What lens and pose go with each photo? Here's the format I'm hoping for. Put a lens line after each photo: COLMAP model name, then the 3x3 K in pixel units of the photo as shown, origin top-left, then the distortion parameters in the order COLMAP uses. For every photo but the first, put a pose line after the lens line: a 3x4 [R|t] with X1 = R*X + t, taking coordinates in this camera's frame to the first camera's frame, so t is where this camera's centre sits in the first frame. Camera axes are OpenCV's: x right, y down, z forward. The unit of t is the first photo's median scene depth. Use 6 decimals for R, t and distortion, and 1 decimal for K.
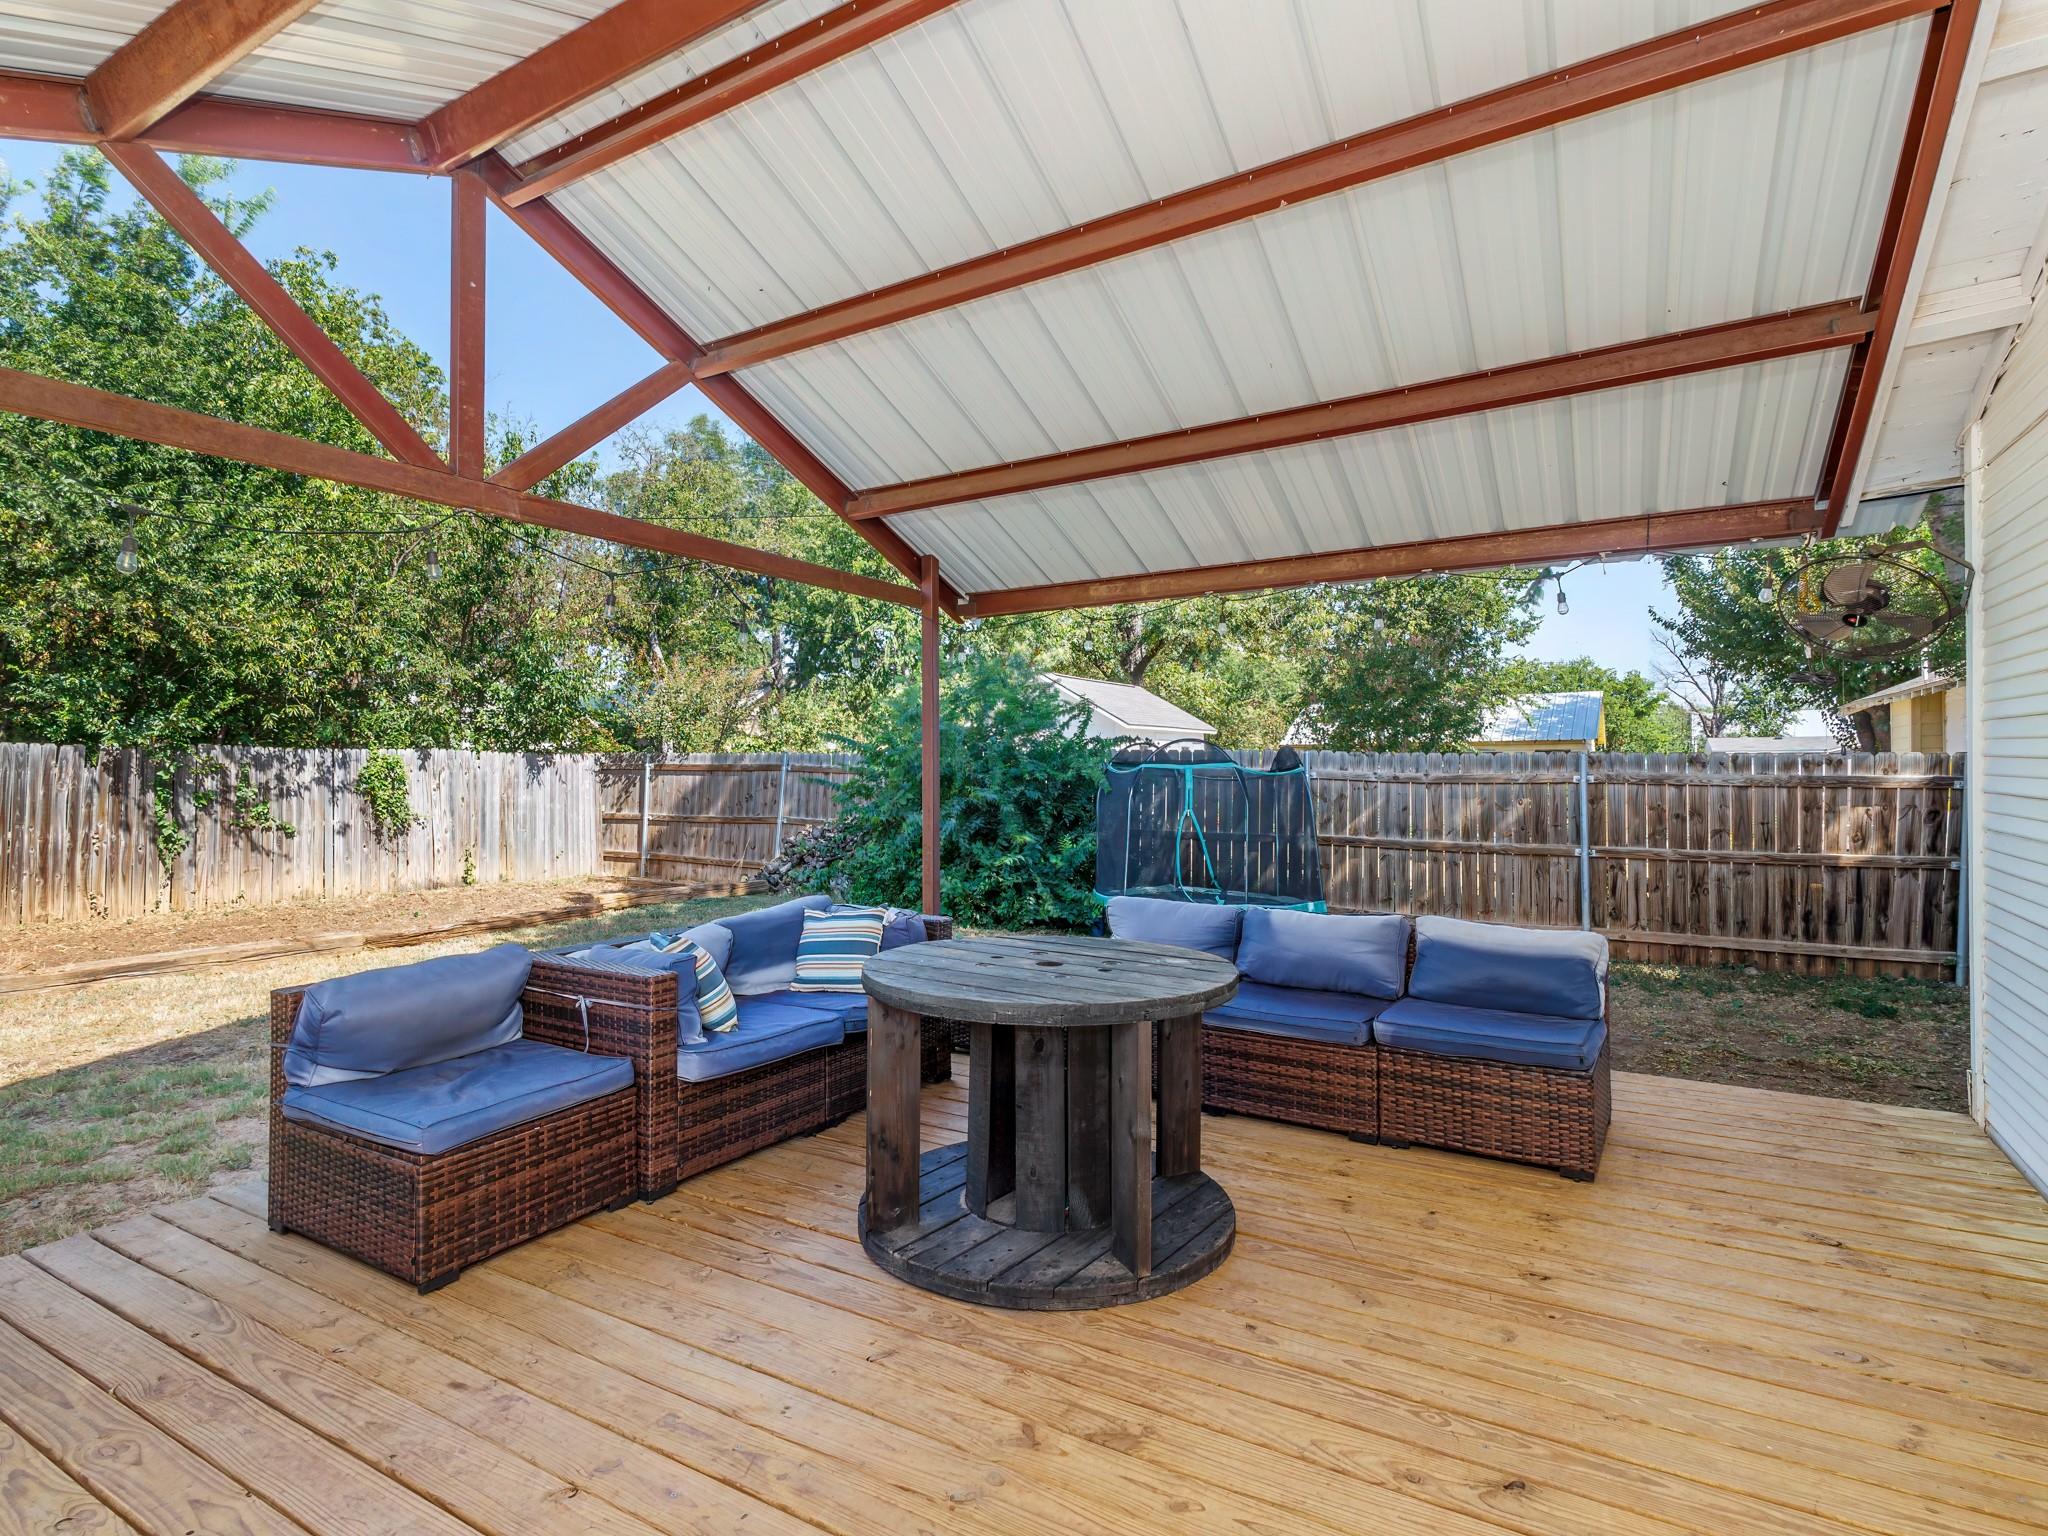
lens RADIAL K [[1061.5, 0, 1024.0], [0, 1061.5, 768.0], [0, 0, 1]] dist [0.000910, -0.000322]
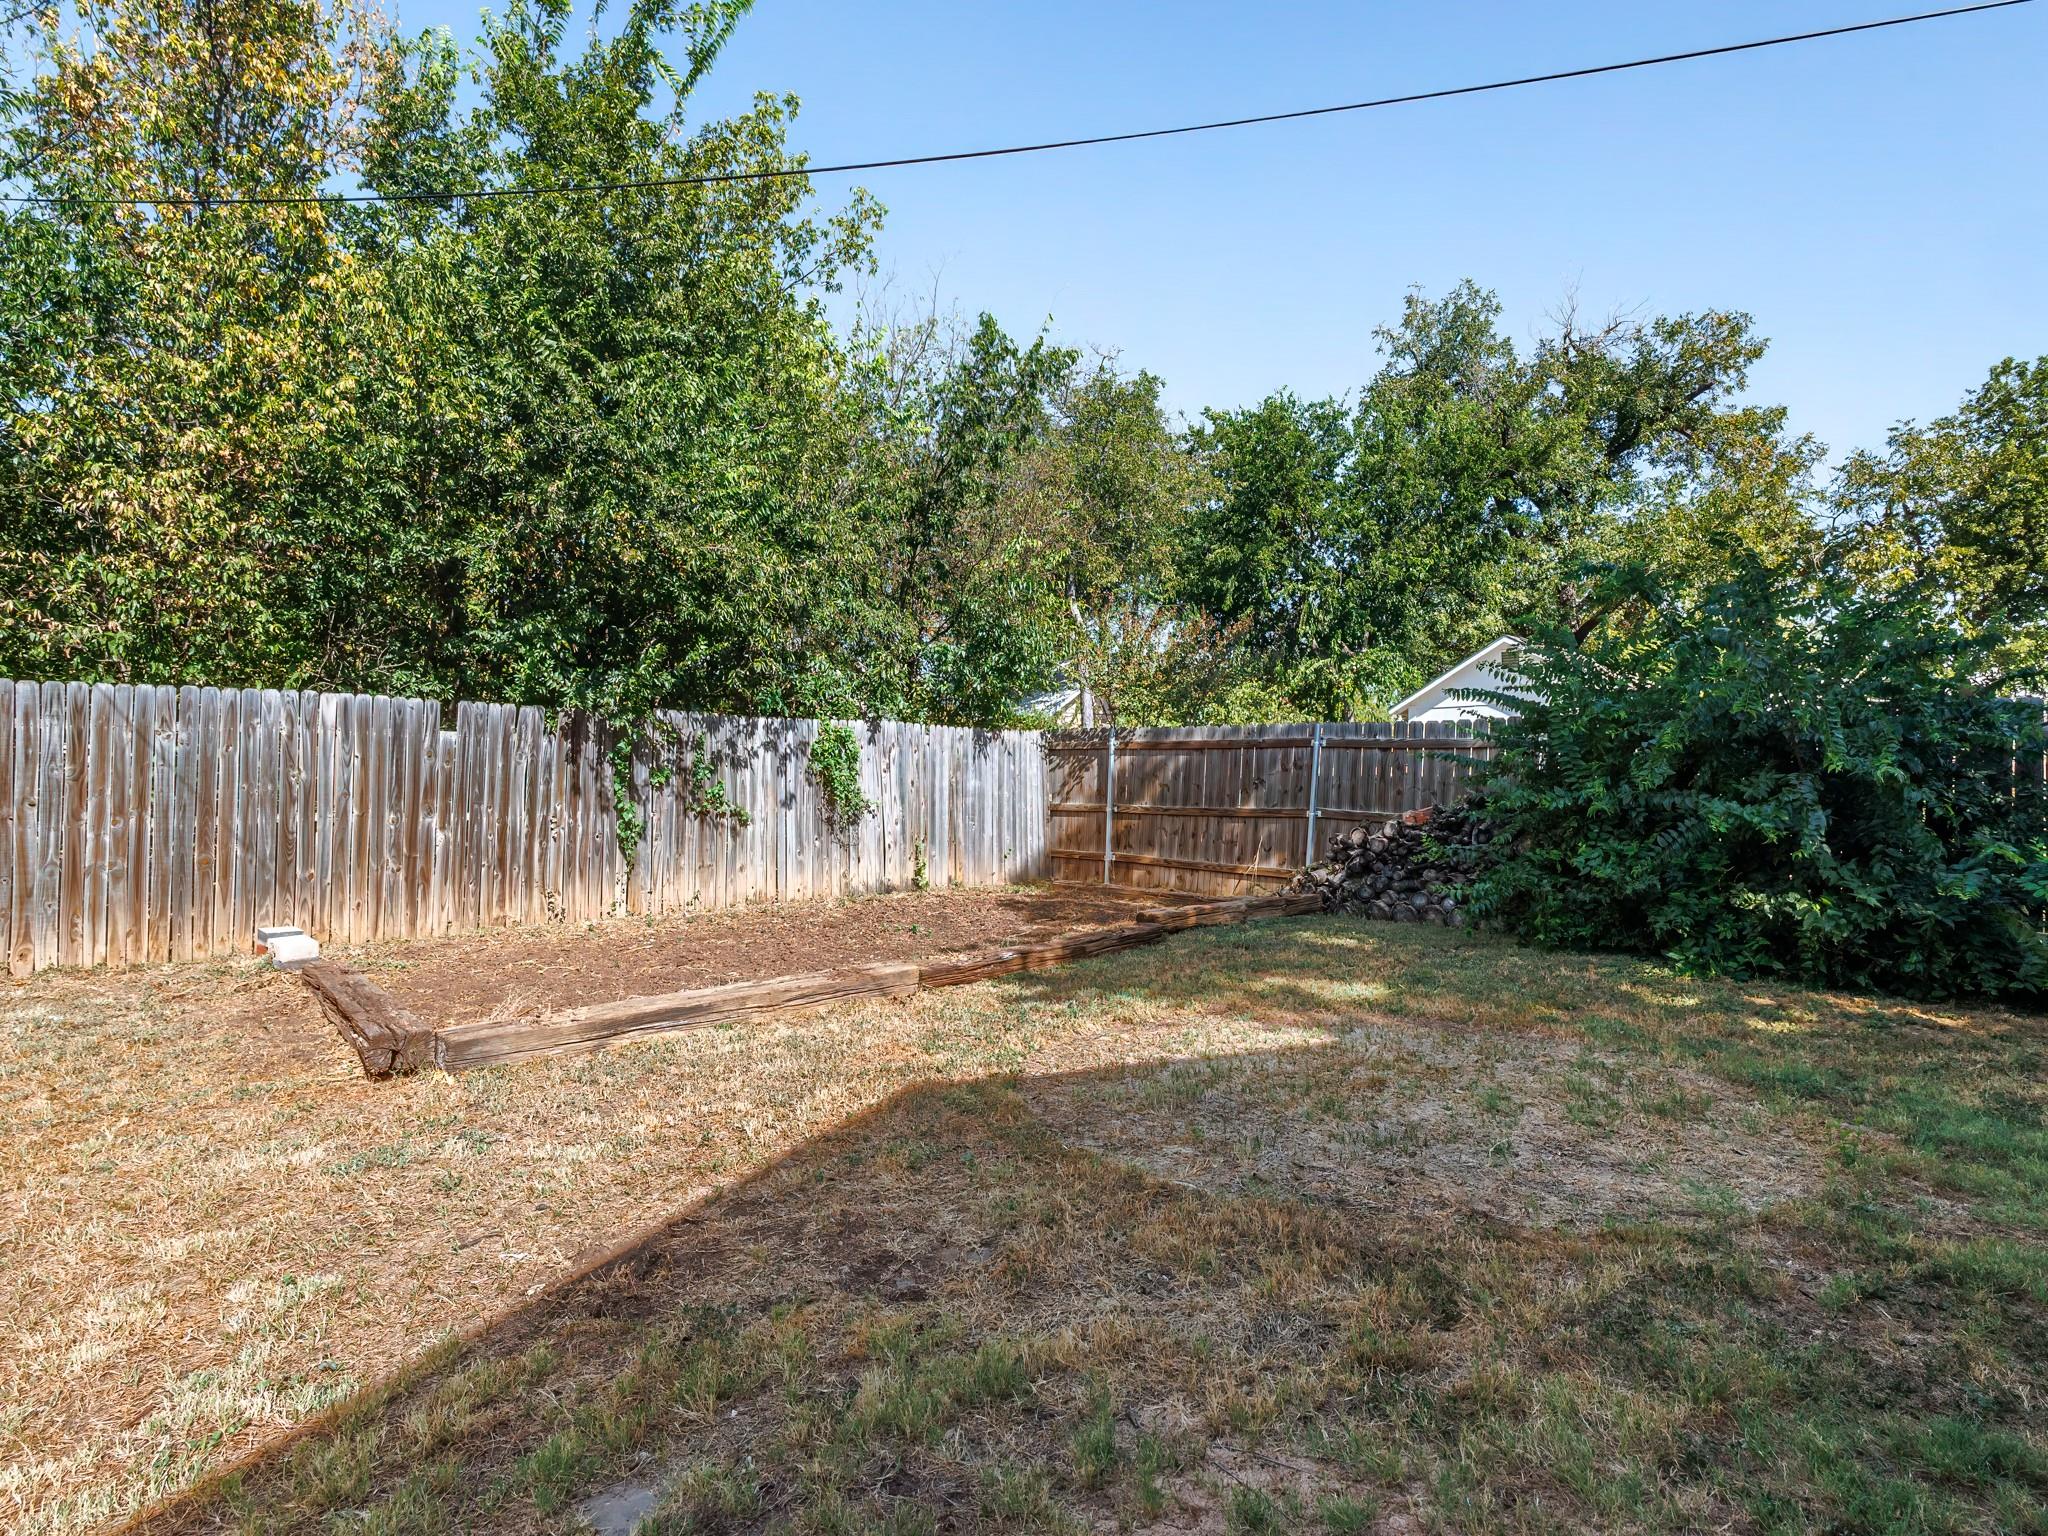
lens RADIAL K [[1104.2, 0, 1023.8], [0, 1104.2, 756.0], [0, 0, 1]] dist [0.021199, 0.000903]
pose [[0.967166, -0.001431, -0.254140, -0.262402], [-0.001462, 0.999936, -0.011196, 0.020418], [0.254140, 0.011200, 0.967103, 0.230039]]
